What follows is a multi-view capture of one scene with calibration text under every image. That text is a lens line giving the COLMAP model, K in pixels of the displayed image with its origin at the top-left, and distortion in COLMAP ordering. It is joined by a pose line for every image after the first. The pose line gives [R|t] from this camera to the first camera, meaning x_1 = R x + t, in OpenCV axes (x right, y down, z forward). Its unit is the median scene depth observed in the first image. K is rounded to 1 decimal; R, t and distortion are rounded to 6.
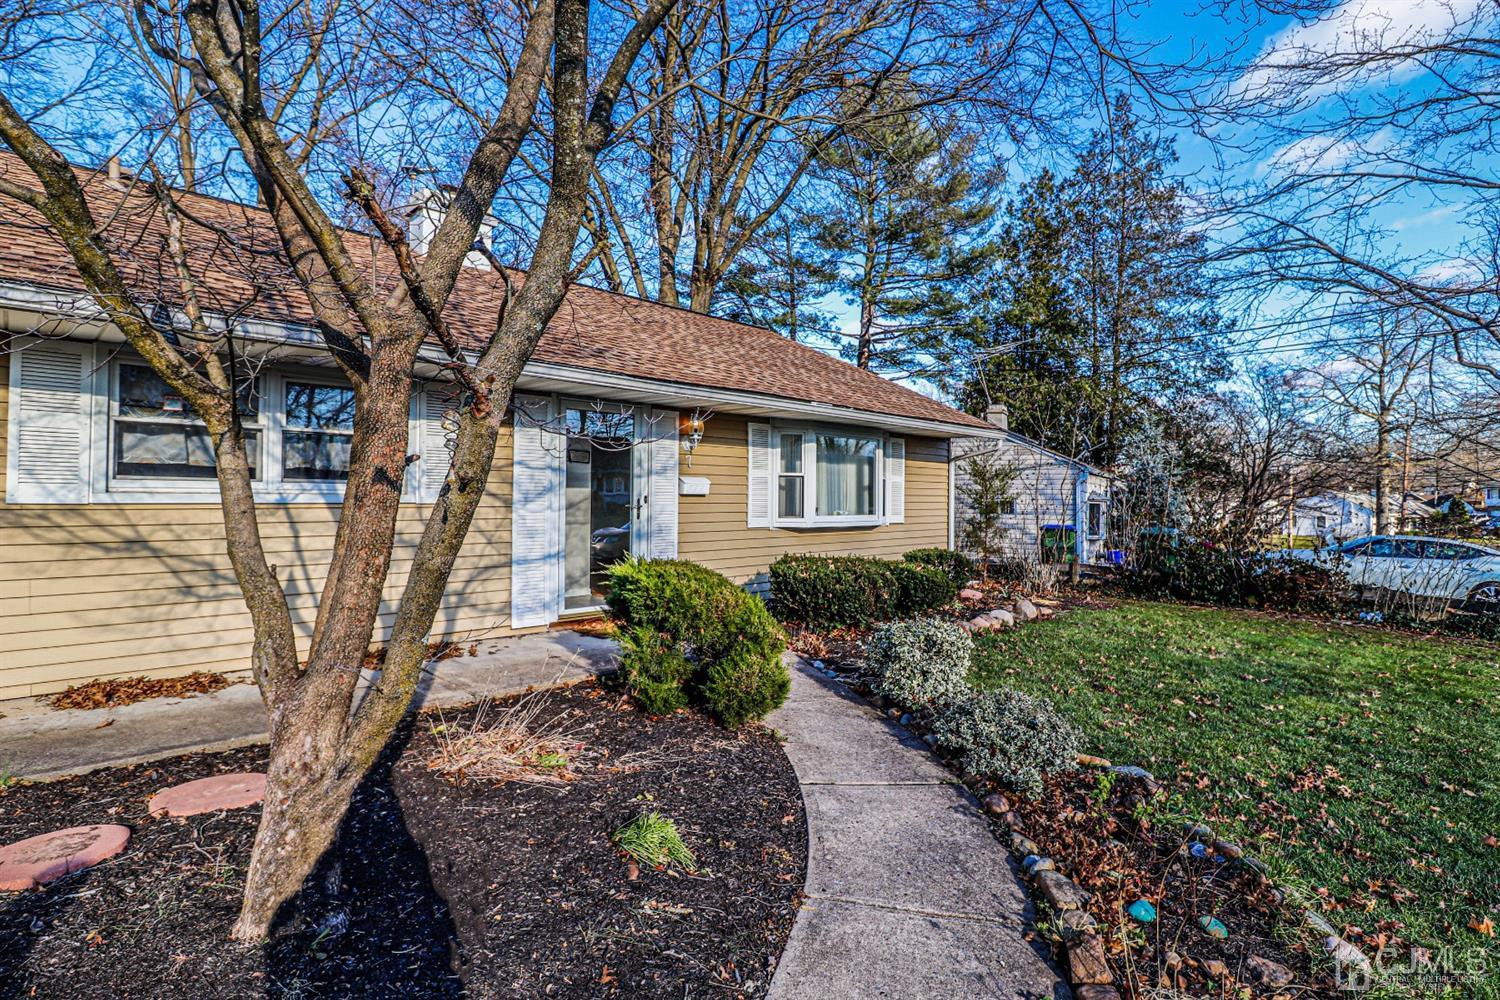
lens RADIAL K [[792.8, 0, 784.5], [0, 792.8, 485.3], [0, 0, 1]] dist [-0.005082, -0.002045]
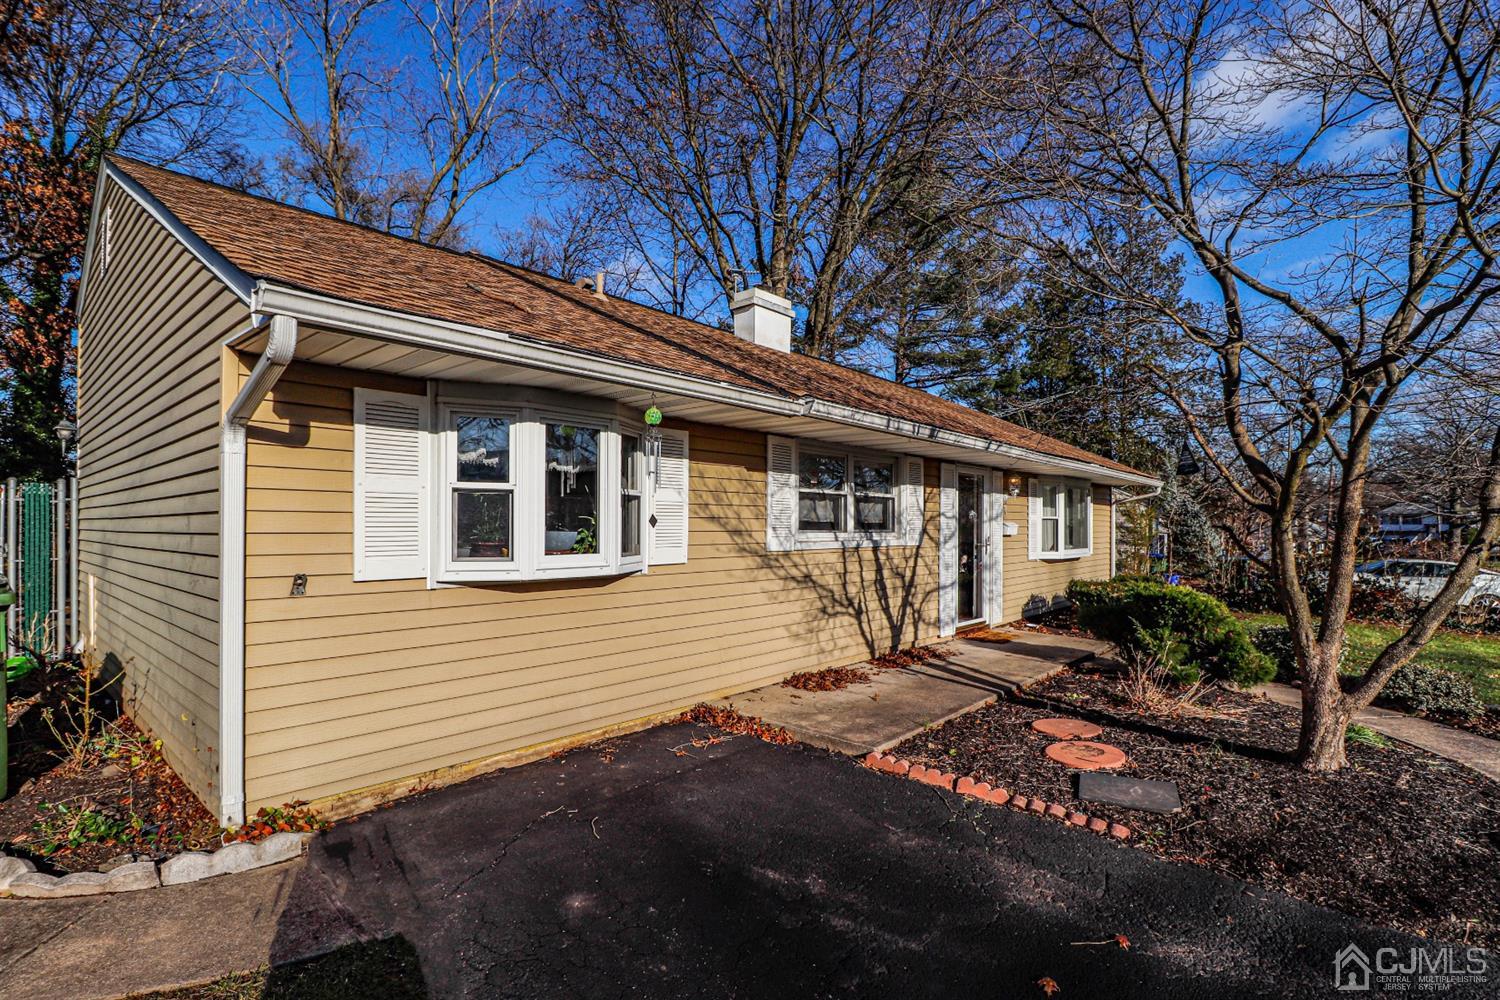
lens RADIAL K [[709.1, 0, 735.6], [0, 709.1, 517.1], [0, 0, 1]] dist [-0.006042, -0.009392]
pose [[0.999888, 0.011952, 0.008969, -0.703353], [-0.012129, 0.999726, 0.020034, -0.043758], [-0.008727, -0.020140, 0.999759, -0.204322]]
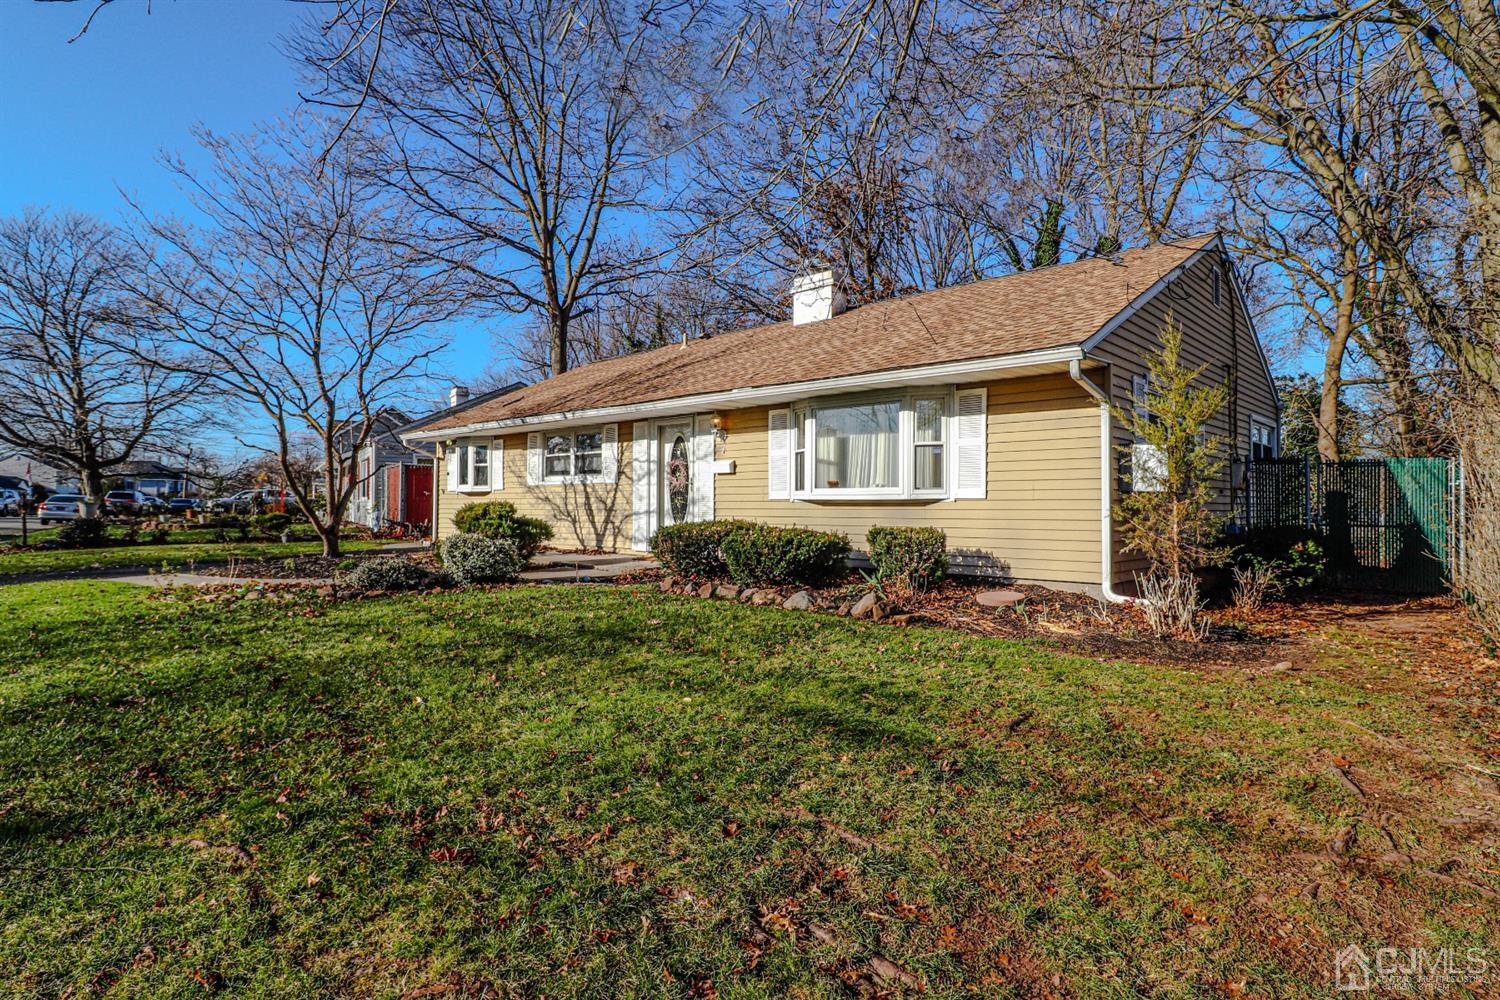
lens RADIAL K [[792.8, 0, 756.1], [0, 792.8, 497.7], [0, 0, 1]] dist [-0.005082, -0.002045]
pose [[0.003942, -0.002625, -0.999989, 1.510293], [0.026599, 0.999643, -0.002519, 0.071335], [0.999638, -0.026589, 0.004010, 1.277065]]
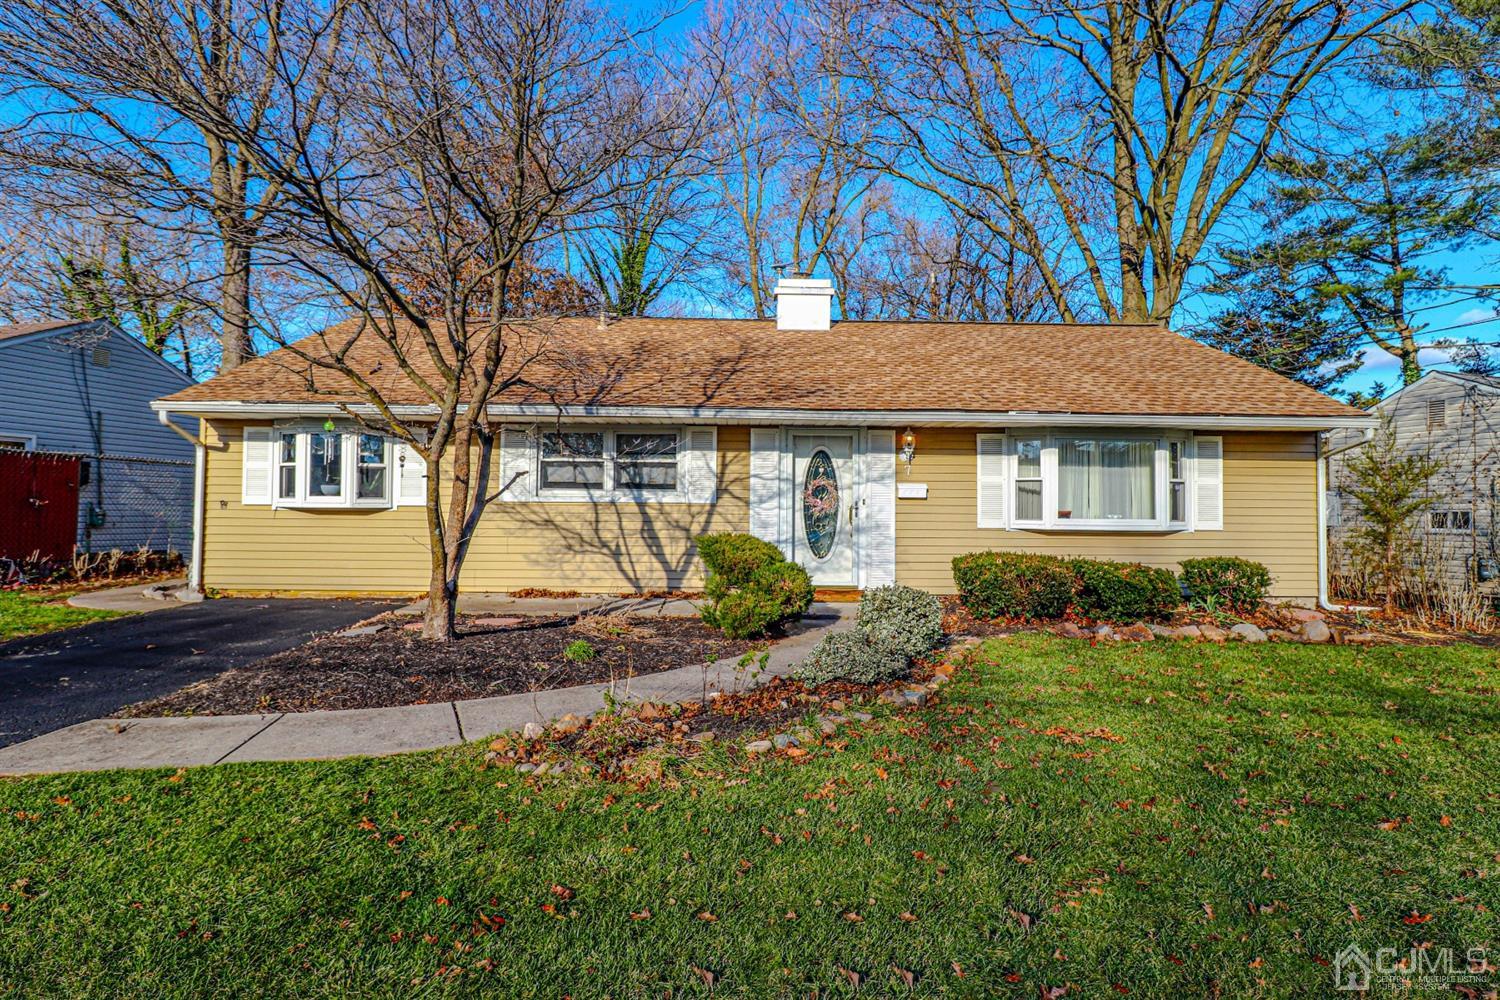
lens RADIAL K [[802.8, 0, 746.5], [0, 802.8, 502.5], [0, 0, 1]] dist [-0.003351, -0.000104]
pose [[0.693556, -0.000302, -0.720402, 0.719953], [0.007621, 0.999947, 0.006918, 0.010287], [0.720362, -0.010288, 0.693522, -0.033884]]
